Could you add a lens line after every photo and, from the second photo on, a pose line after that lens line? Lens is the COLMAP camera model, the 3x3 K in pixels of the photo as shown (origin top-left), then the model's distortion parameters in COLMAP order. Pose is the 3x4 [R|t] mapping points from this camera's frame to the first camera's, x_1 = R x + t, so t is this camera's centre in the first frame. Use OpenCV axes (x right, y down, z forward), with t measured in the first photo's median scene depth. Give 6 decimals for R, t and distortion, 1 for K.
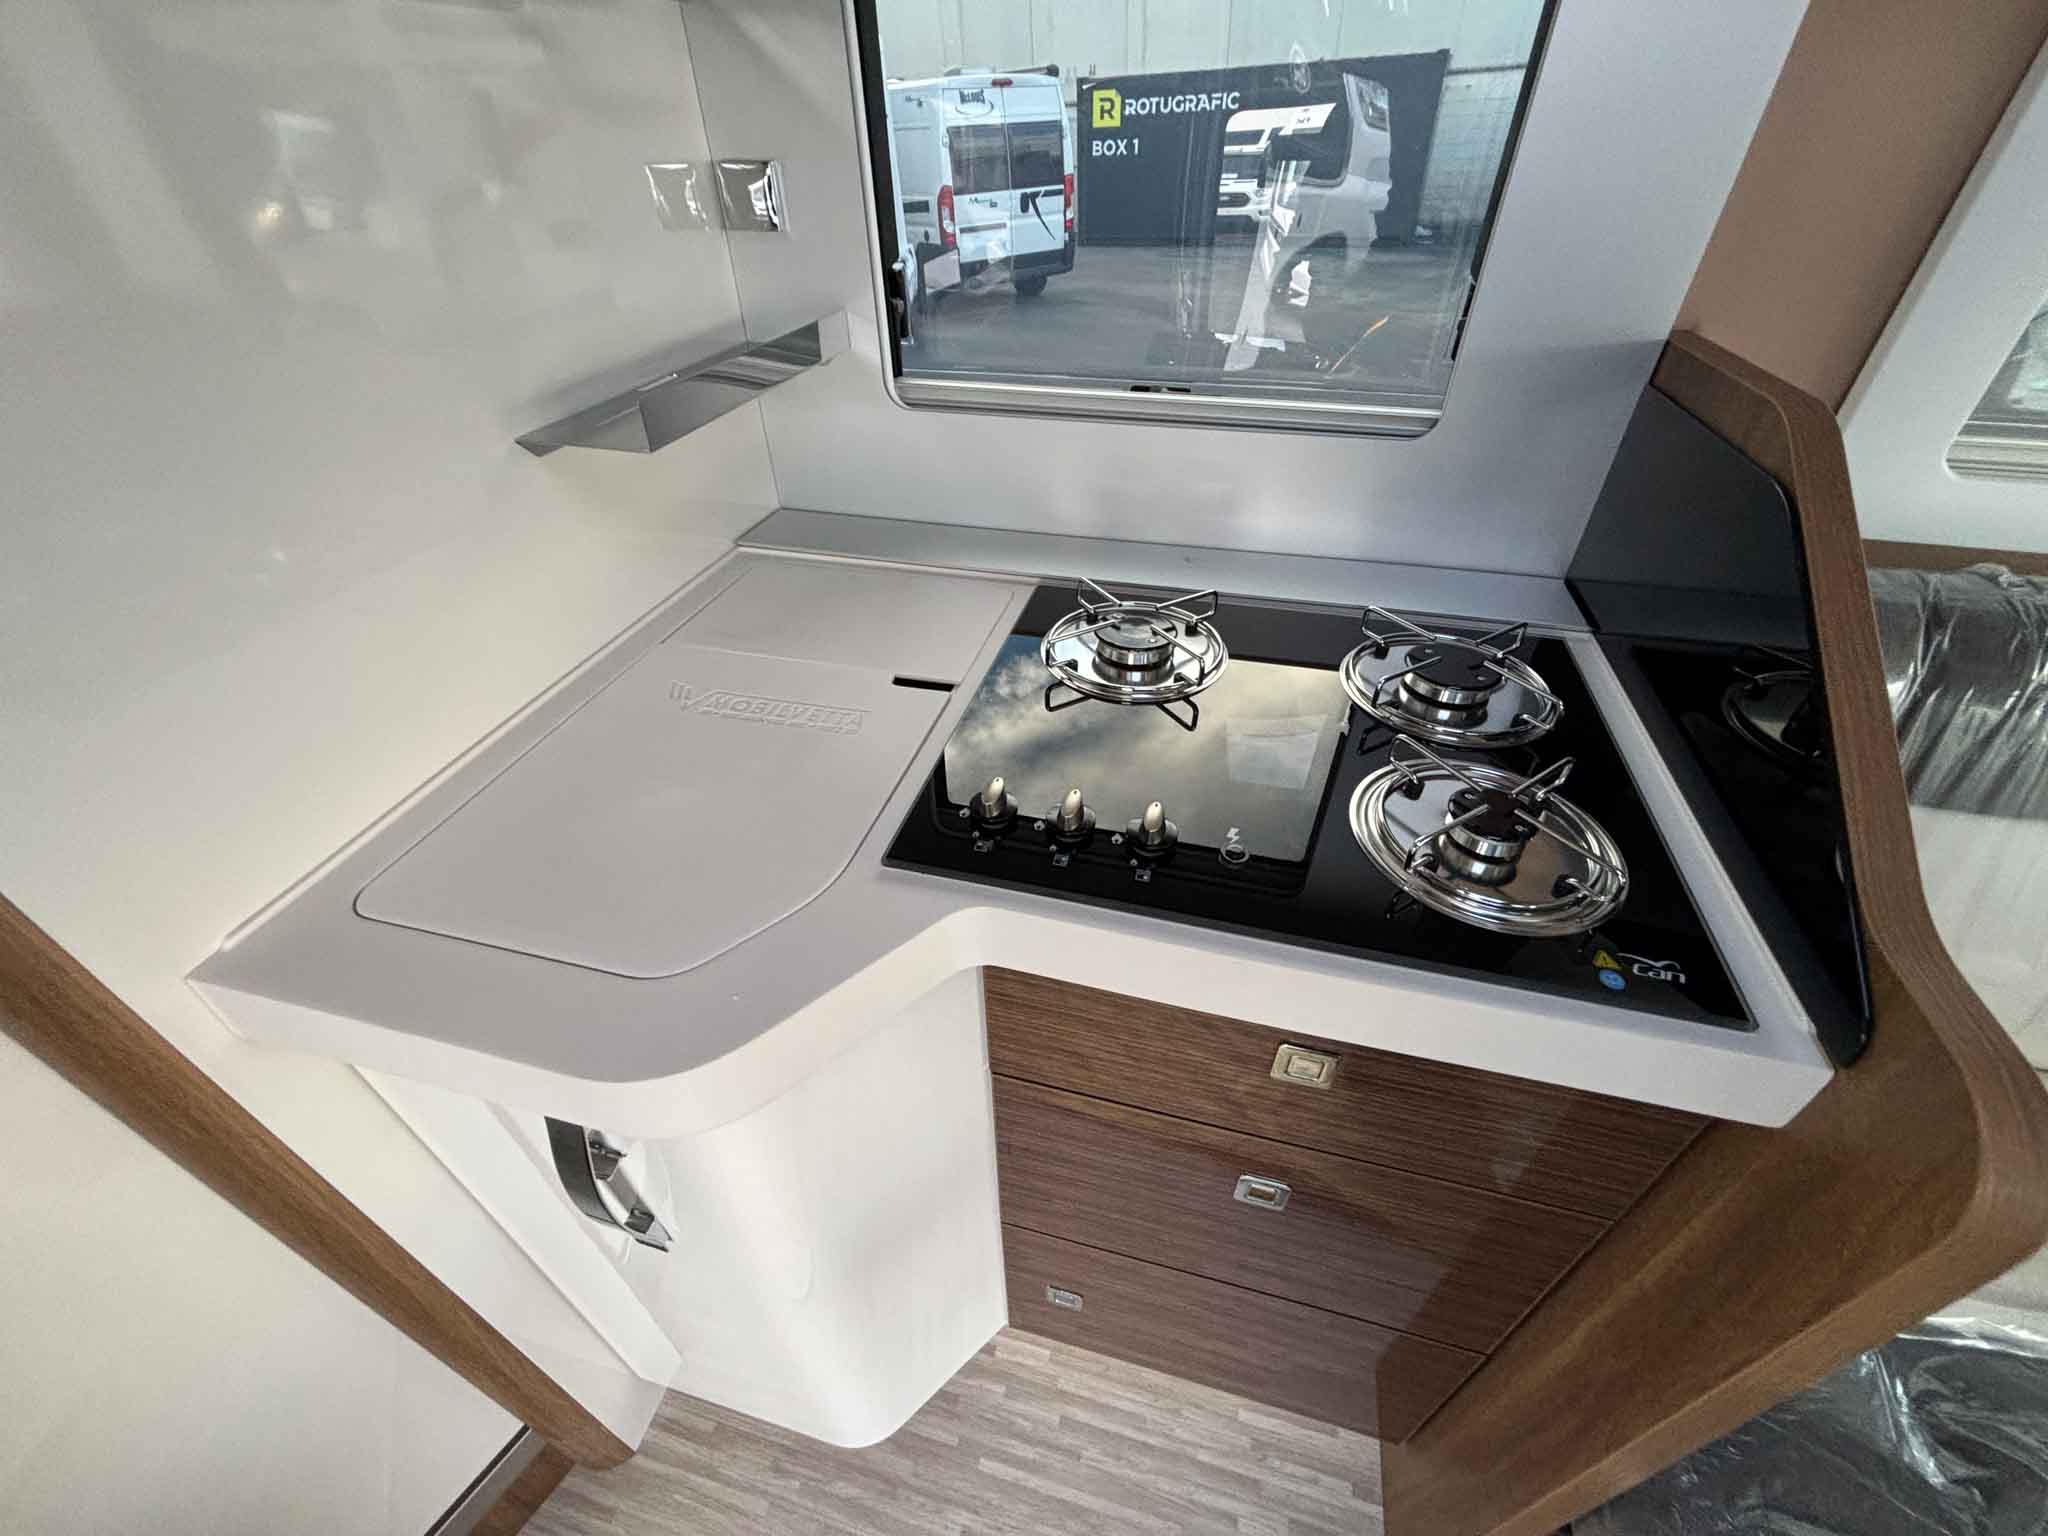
lens RADIAL K [[812.0, 0, 1021.2], [0, 812.0, 763.8], [0, 0, 1]] dist [-0.002299, -0.000037]
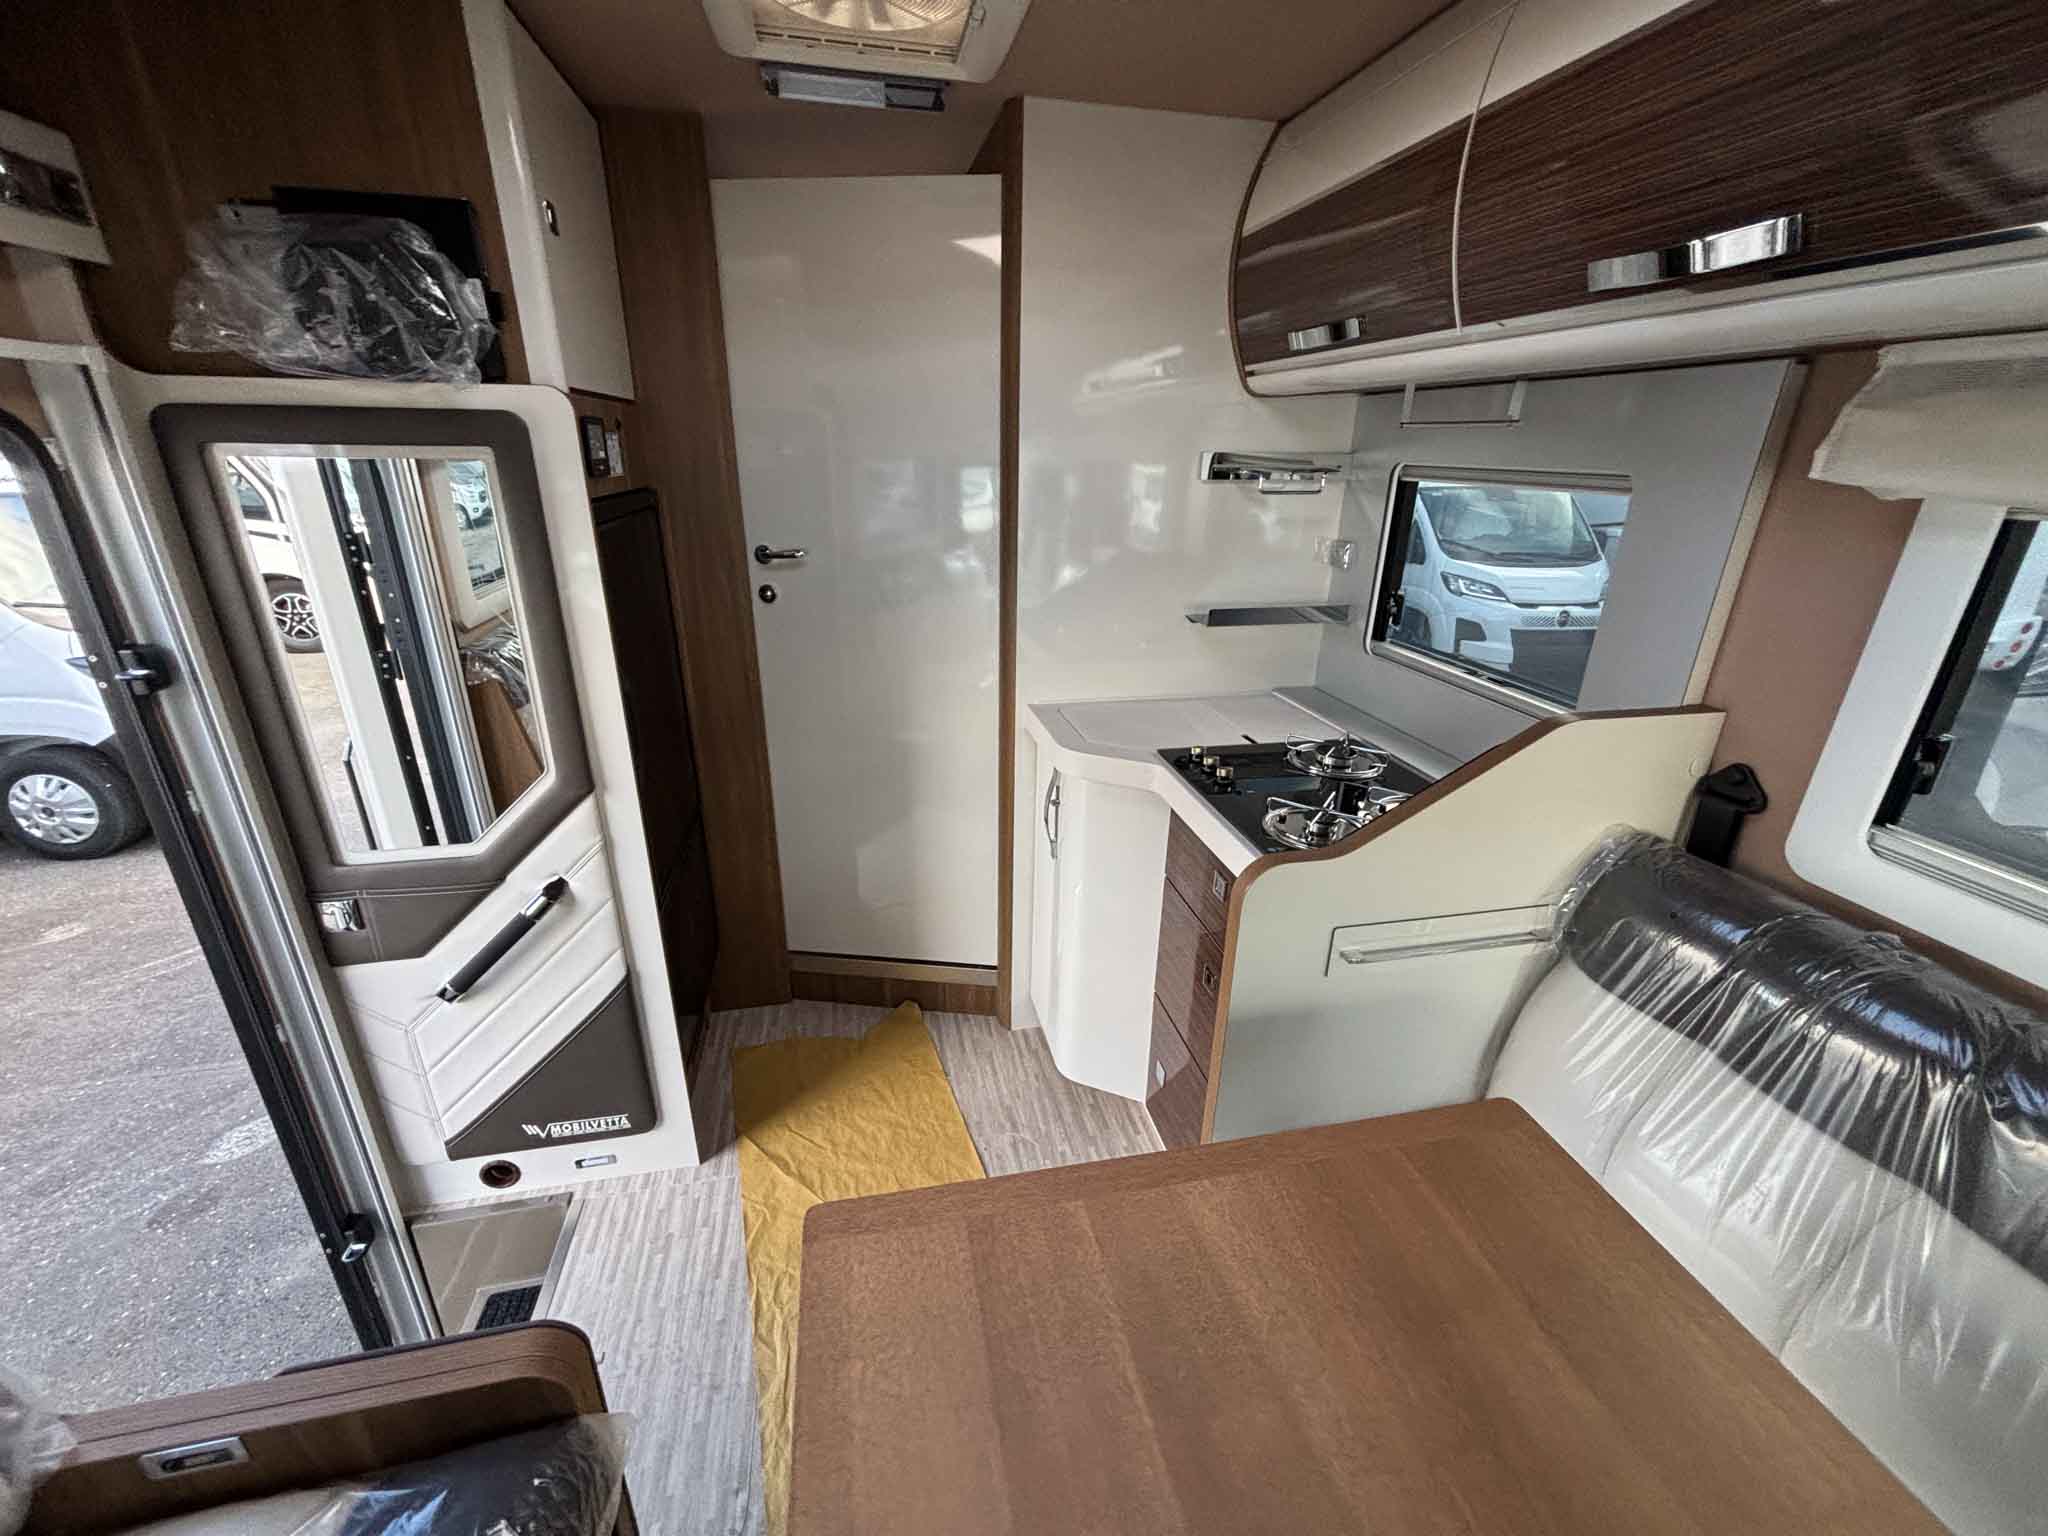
lens RADIAL K [[821.7, 0, 1030.4], [0, 821.7, 762.4], [0, 0, 1]] dist [0.002356, 0.000493]
pose [[0.468726, 0.348369, -0.811748, 1.324228], [-0.564900, 0.824693, 0.027735, 0.214770], [0.679105, 0.445556, 0.583349, -0.687238]]
